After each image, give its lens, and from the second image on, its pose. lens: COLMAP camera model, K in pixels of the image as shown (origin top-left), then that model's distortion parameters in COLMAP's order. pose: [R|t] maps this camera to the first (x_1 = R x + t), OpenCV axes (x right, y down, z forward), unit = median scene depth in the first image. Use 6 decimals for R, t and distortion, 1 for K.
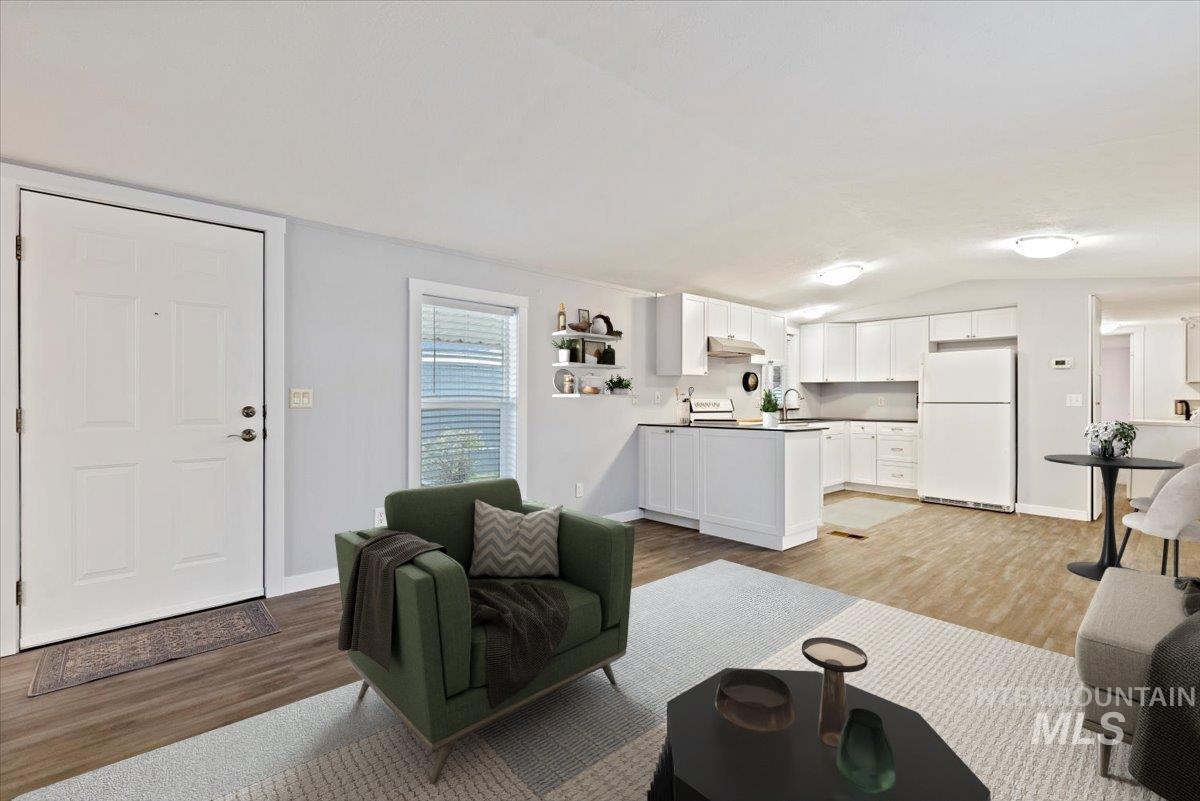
lens RADIAL K [[528.1, 0, 609.5], [0, 528.1, 398.4], [0, 0, 1]] dist [0.001548, 0.000199]
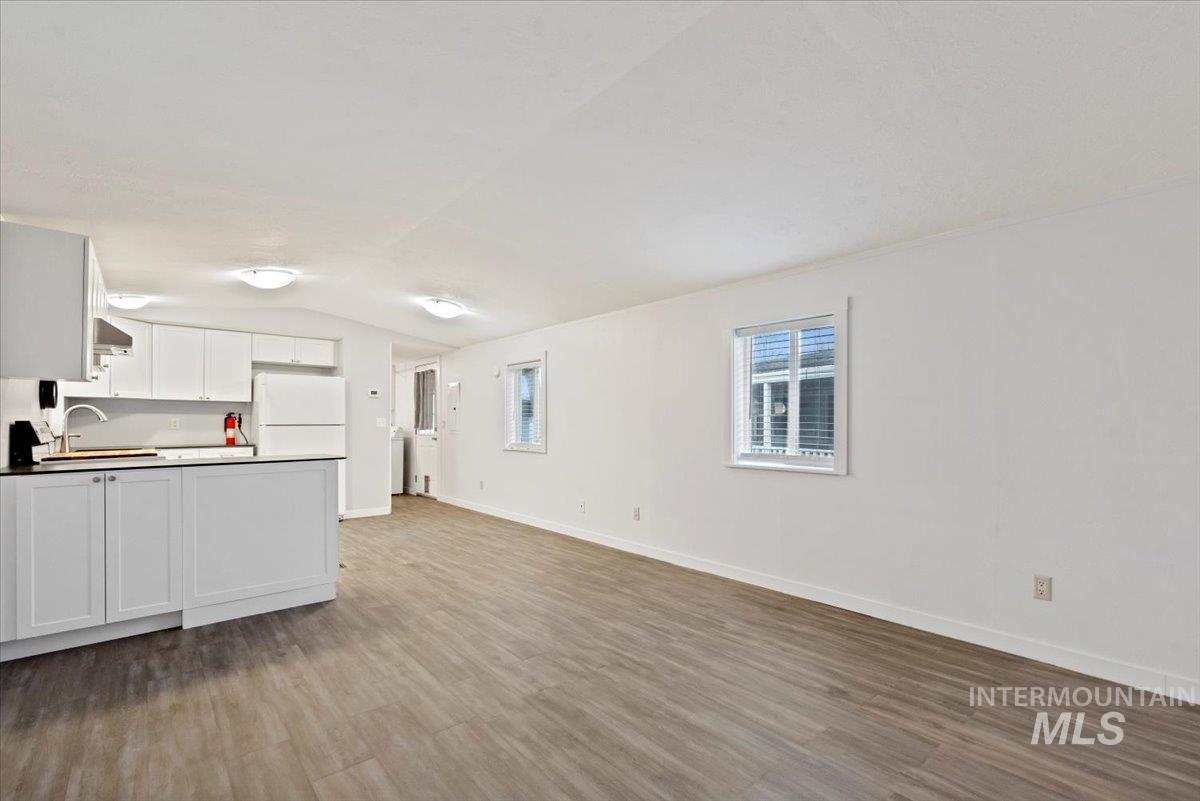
lens RADIAL K [[535.9, 0, 606.9], [0, 535.9, 423.0], [0, 0, 1]] dist [0.001280, 0.000053]
pose [[0.035013, -0.003727, 0.999380, -0.472478], [-0.004371, 0.999983, 0.003882, -0.003378], [-0.999377, -0.004504, 0.034997, 0.466172]]
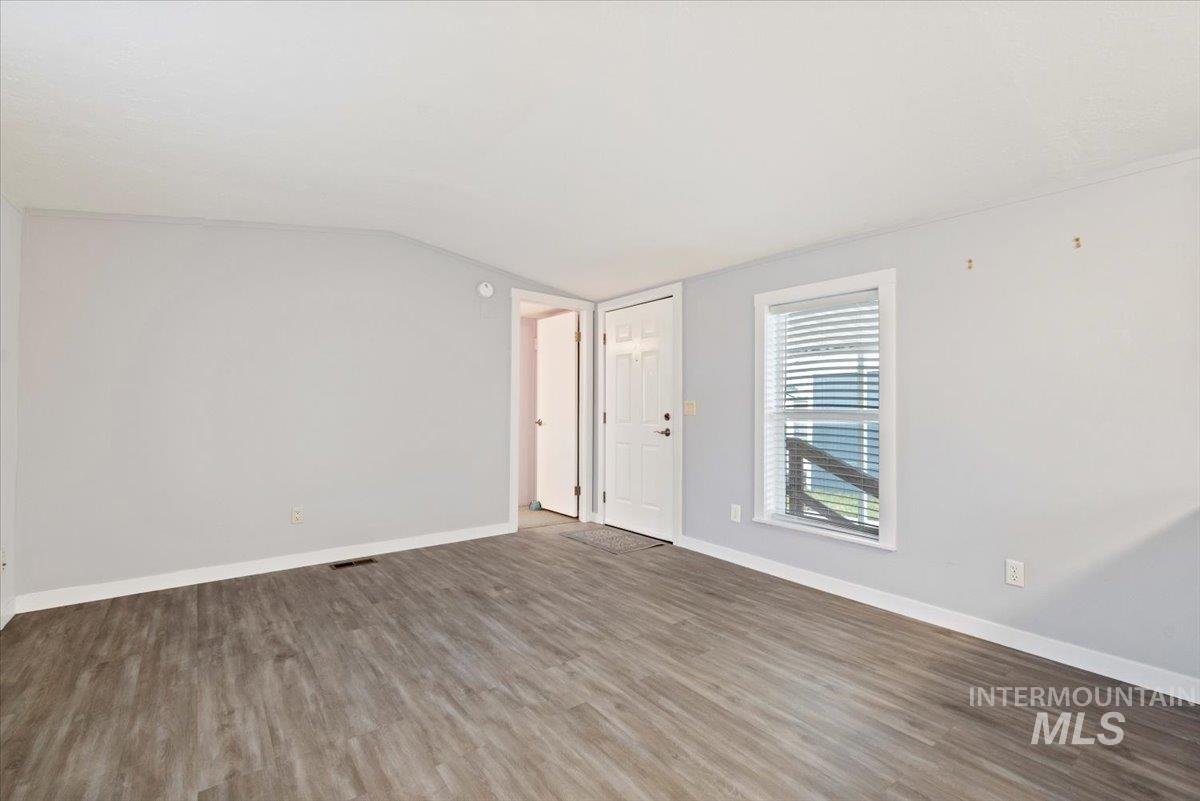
lens RADIAL K [[520.3, 0, 608.5], [0, 520.3, 399.0], [0, 0, 1]] dist [0.001669, 0.000040]
pose [[-0.079038, -0.019799, -0.996675, 0.543239], [-0.007246, 0.999788, -0.019286, 0.002798], [0.996845, 0.005698, -0.079165, 0.627844]]
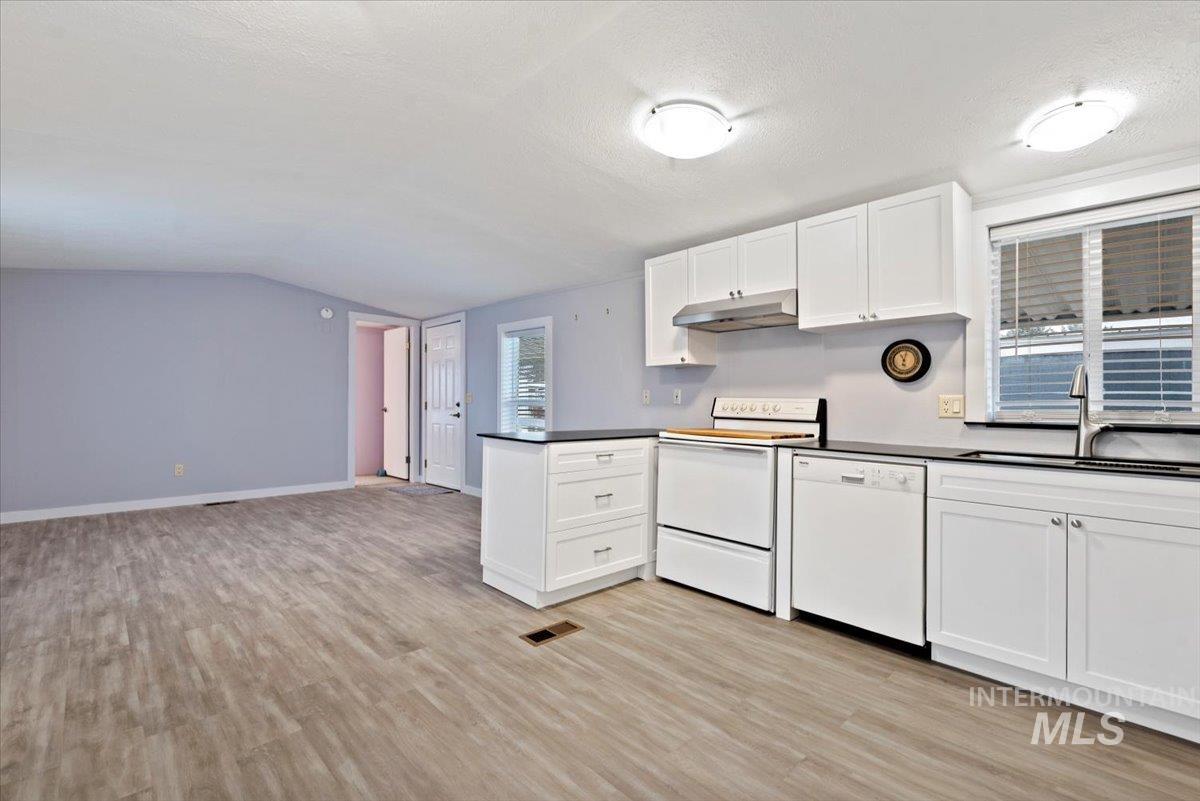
lens RADIAL K [[535.0, 0, 610.0], [0, 535.0, 401.8], [0, 0, 1]] dist [0.000746, -0.000156]
pose [[0.027170, -0.001678, -0.999629, 1.024766], [-0.007086, 0.999973, -0.001871, 0.009417], [0.999606, 0.007134, 0.027158, 1.036418]]
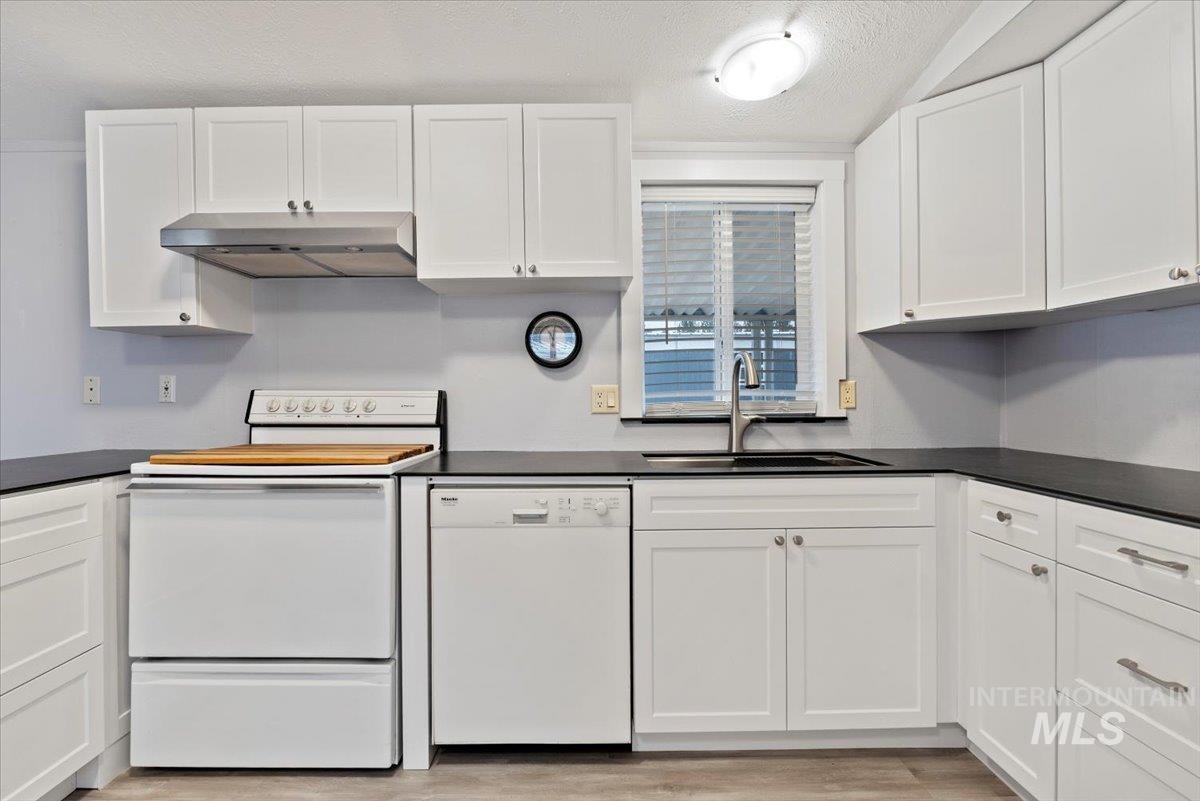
lens RADIAL K [[552.2, 0, 591.4], [0, 552.2, 396.1], [0, 0, 1]] dist [-0.013295, -0.000056]
pose [[0.743596, -0.003731, -0.668619, 0.743115], [0.007823, 0.999965, 0.003120, 0.006149], [0.668584, -0.007551, 0.743599, 1.061556]]
